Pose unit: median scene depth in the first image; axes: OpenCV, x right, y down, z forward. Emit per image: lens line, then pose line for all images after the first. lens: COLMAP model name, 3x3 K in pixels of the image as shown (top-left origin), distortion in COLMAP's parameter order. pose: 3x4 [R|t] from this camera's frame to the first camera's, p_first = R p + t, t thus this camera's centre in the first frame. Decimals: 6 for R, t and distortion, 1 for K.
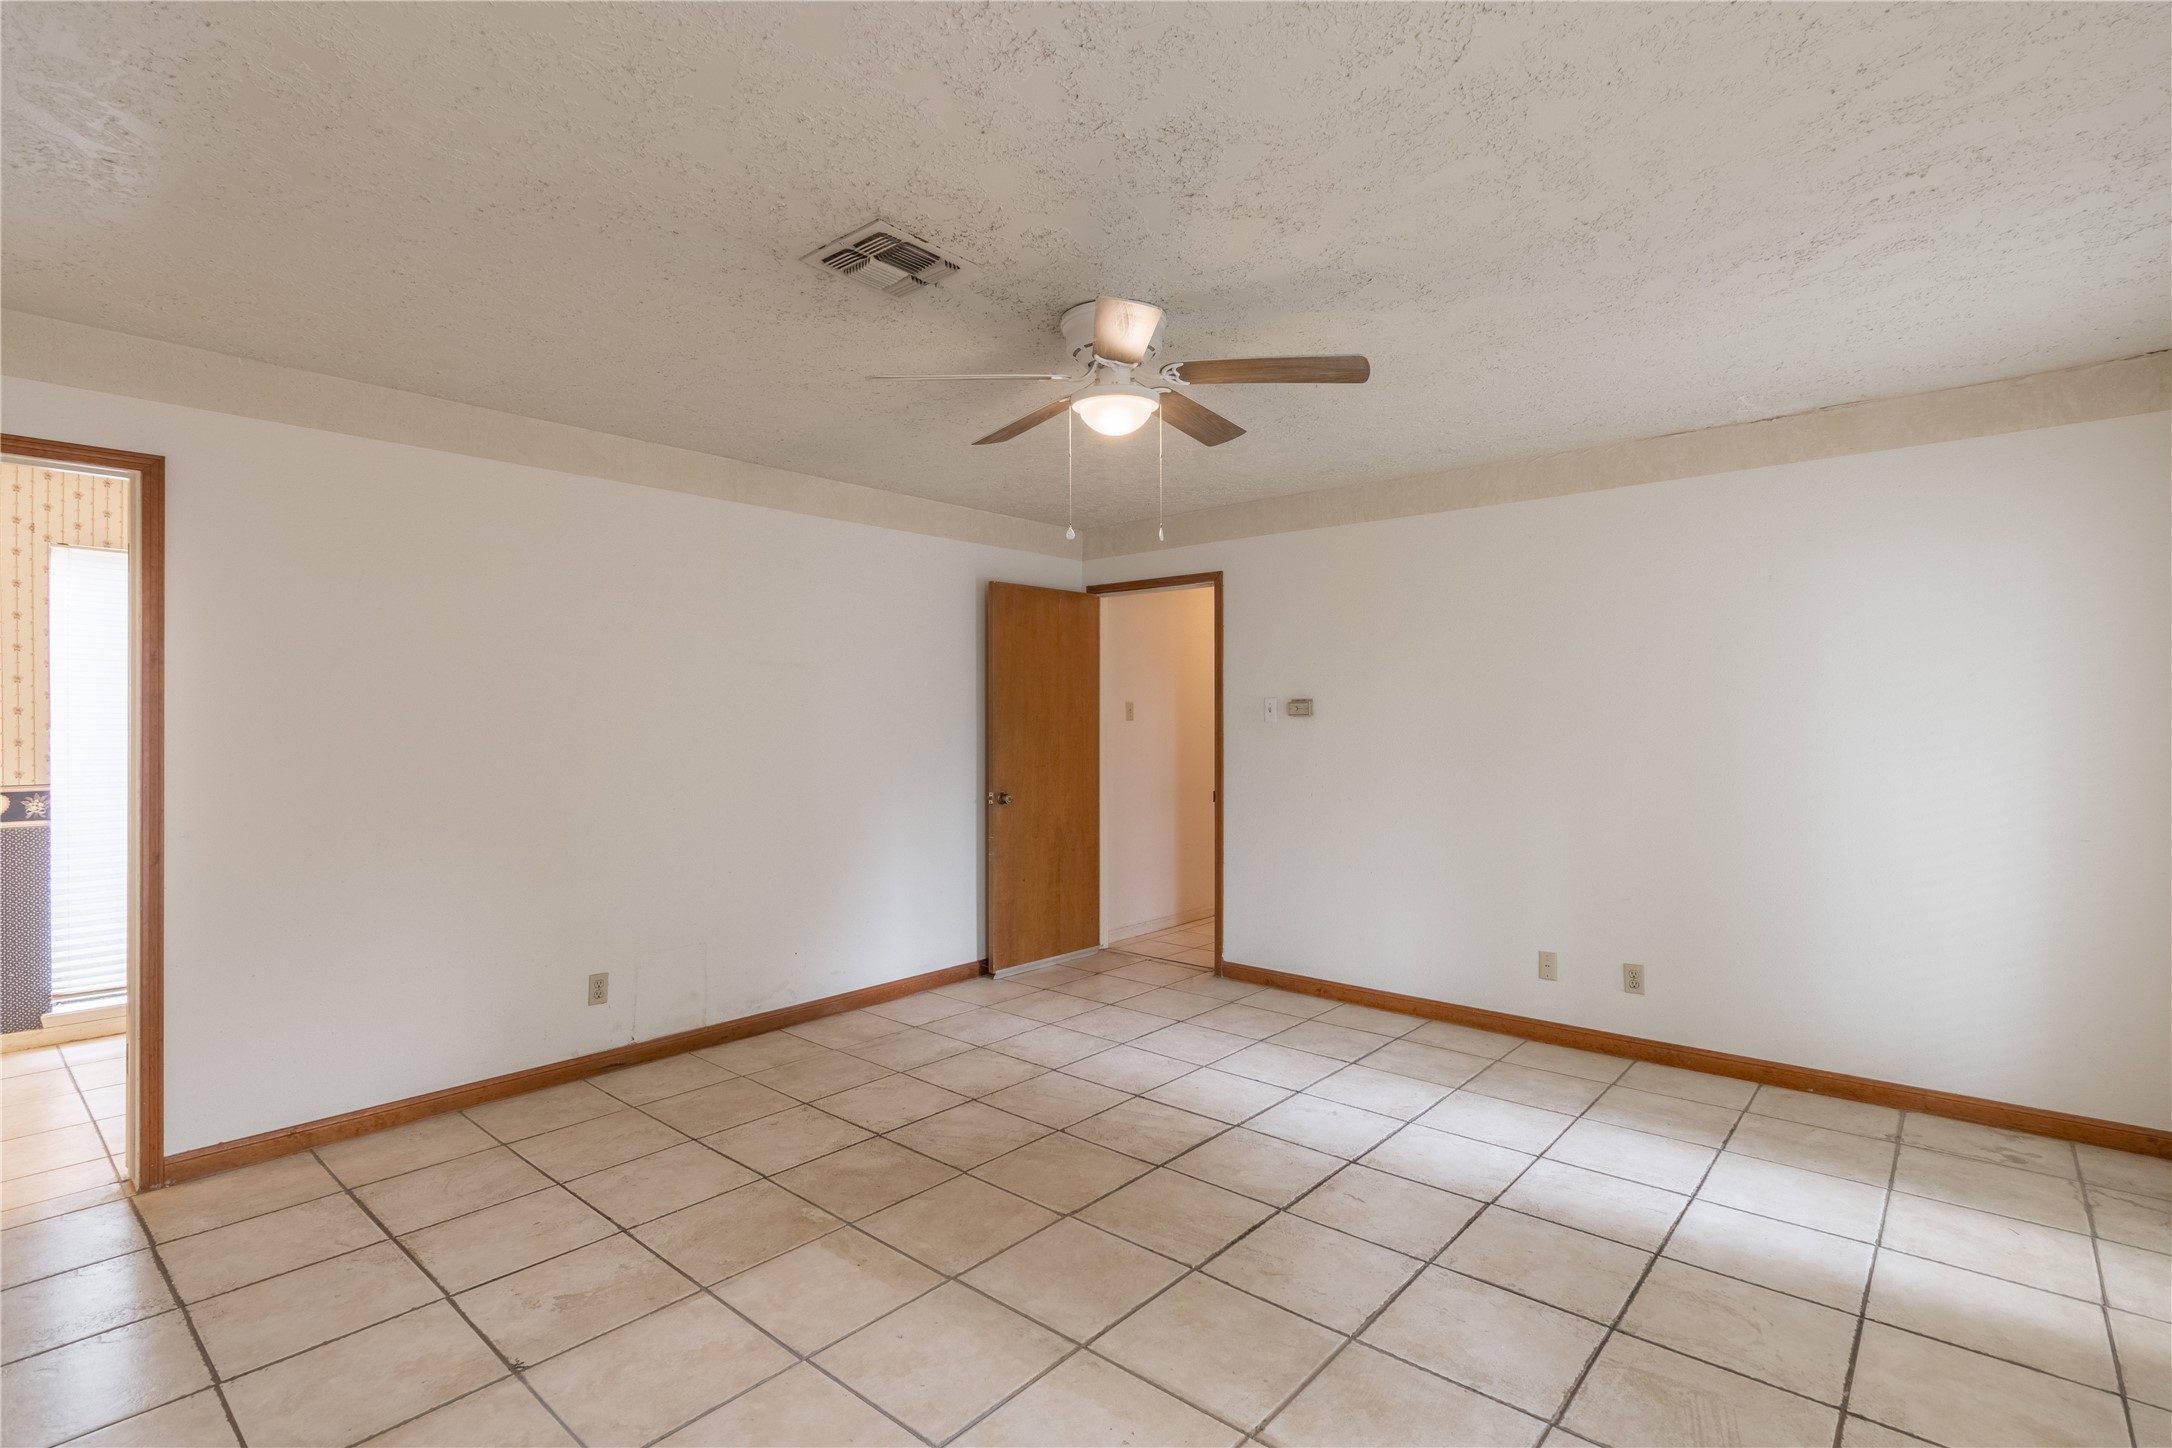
lens RADIAL K [[1024.7, 0, 1086.8], [0, 1024.7, 720.9], [0, 0, 1]] dist [0.000505, 0.000373]
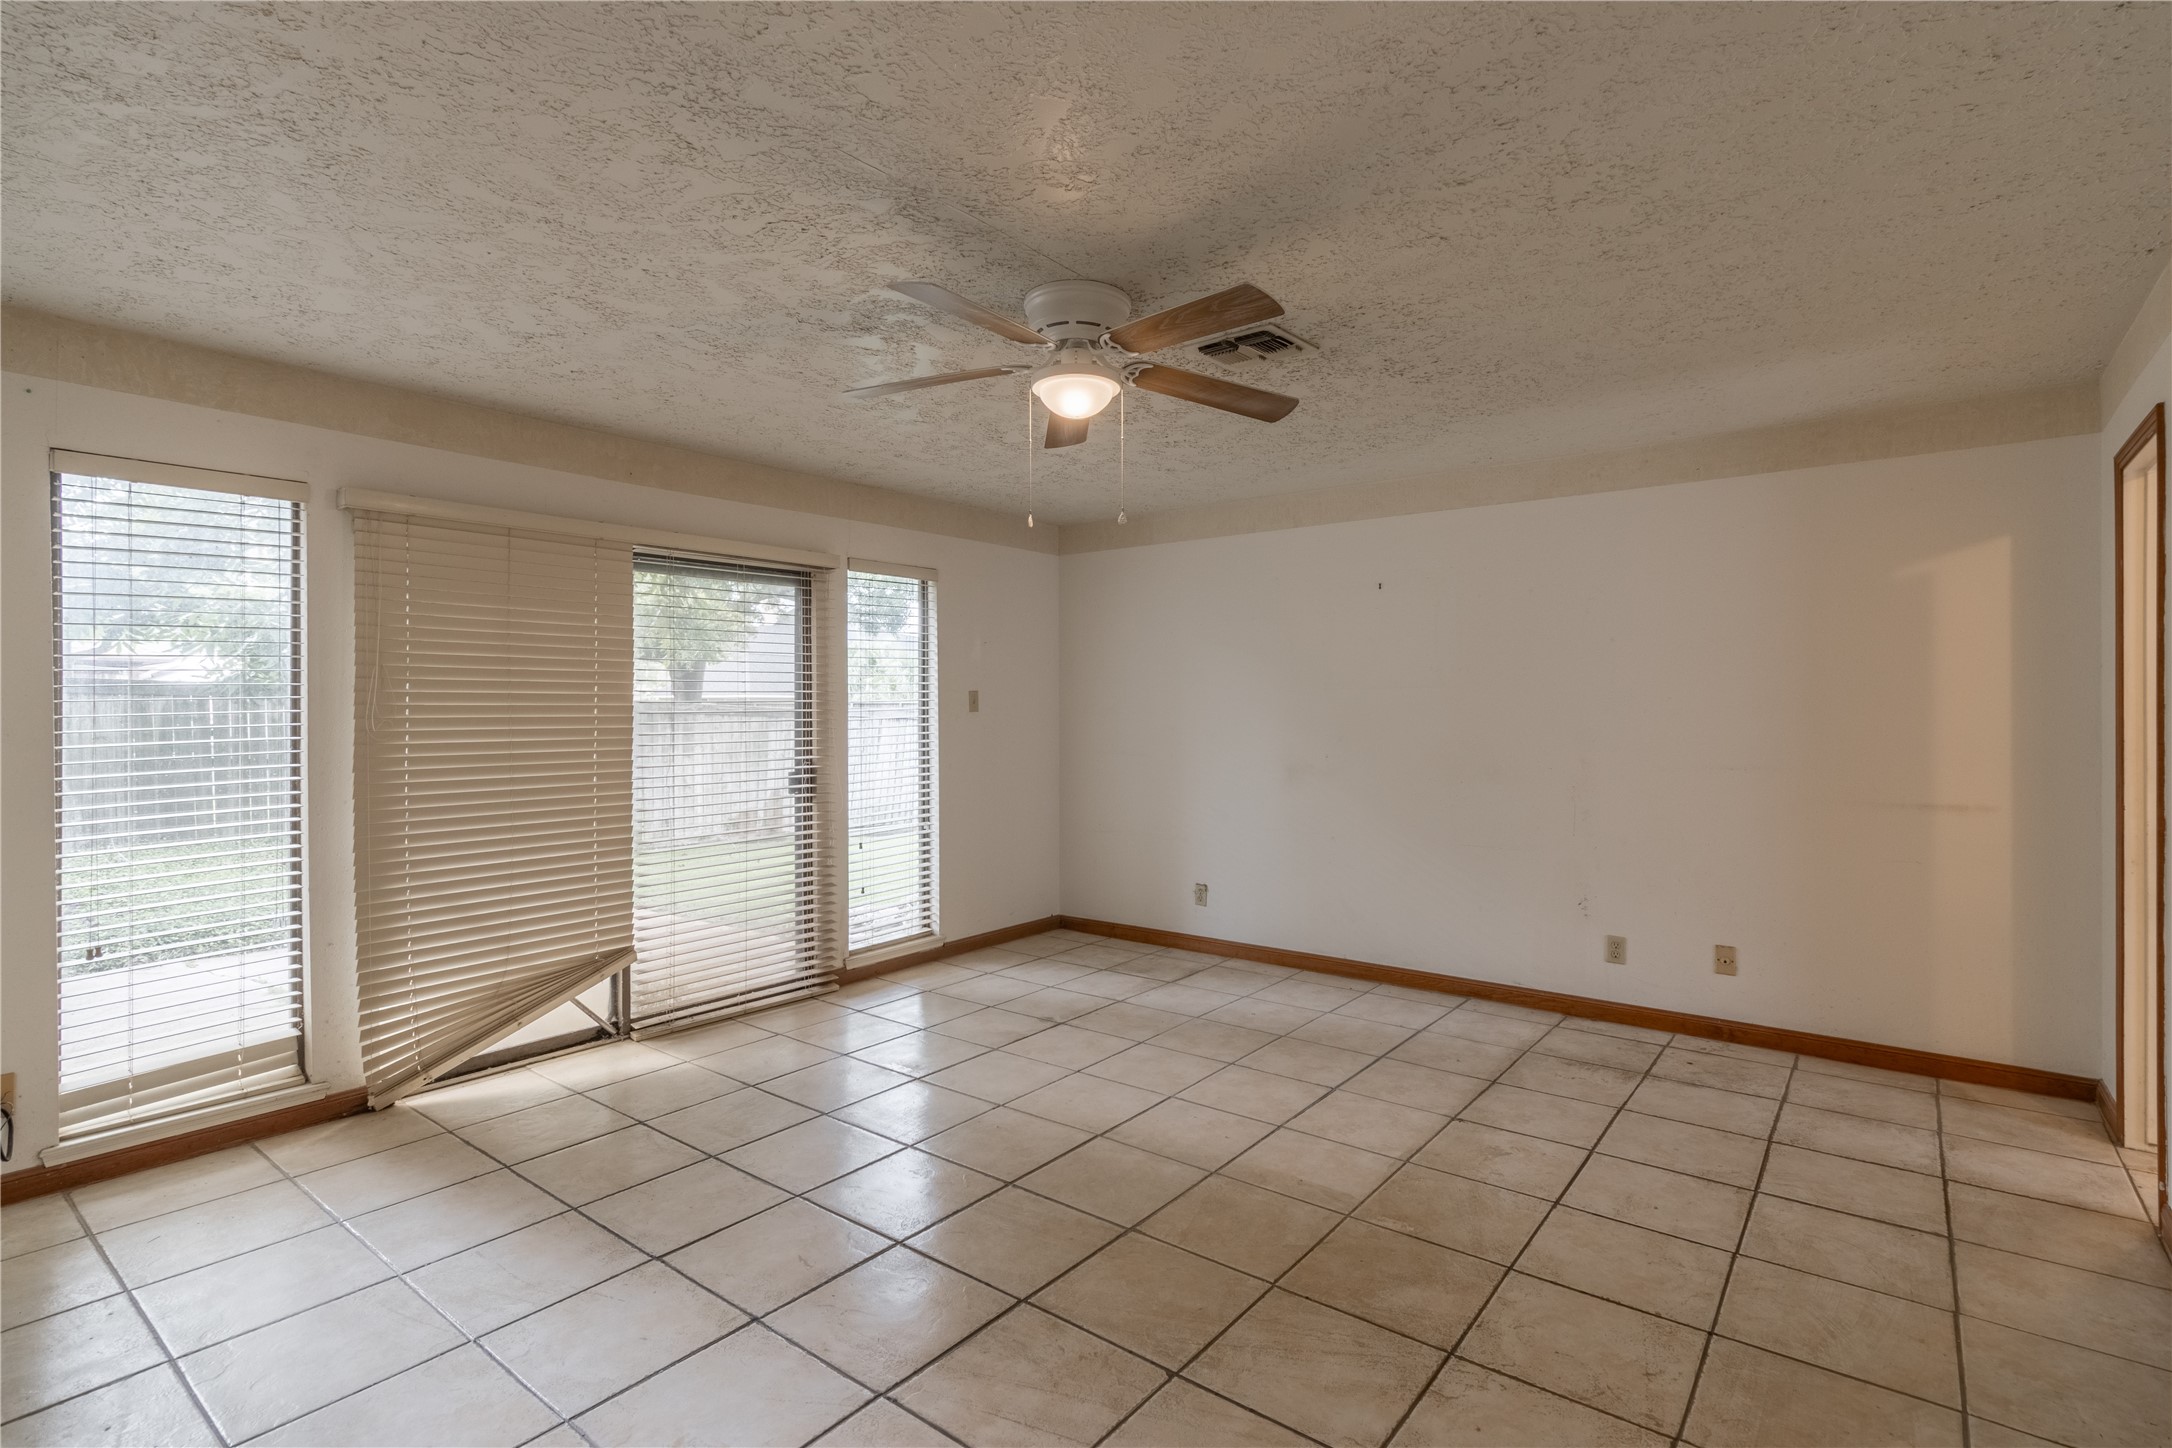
lens RADIAL K [[1024.7, 0, 1088.3], [0, 1024.7, 714.5], [0, 0, 1]] dist [0.000505, 0.000373]
pose [[-0.998704, 0.004272, -0.050722, 0.065282], [0.003694, 0.999927, 0.011483, -0.006430], [0.050767, 0.011280, -0.998647, 1.905442]]
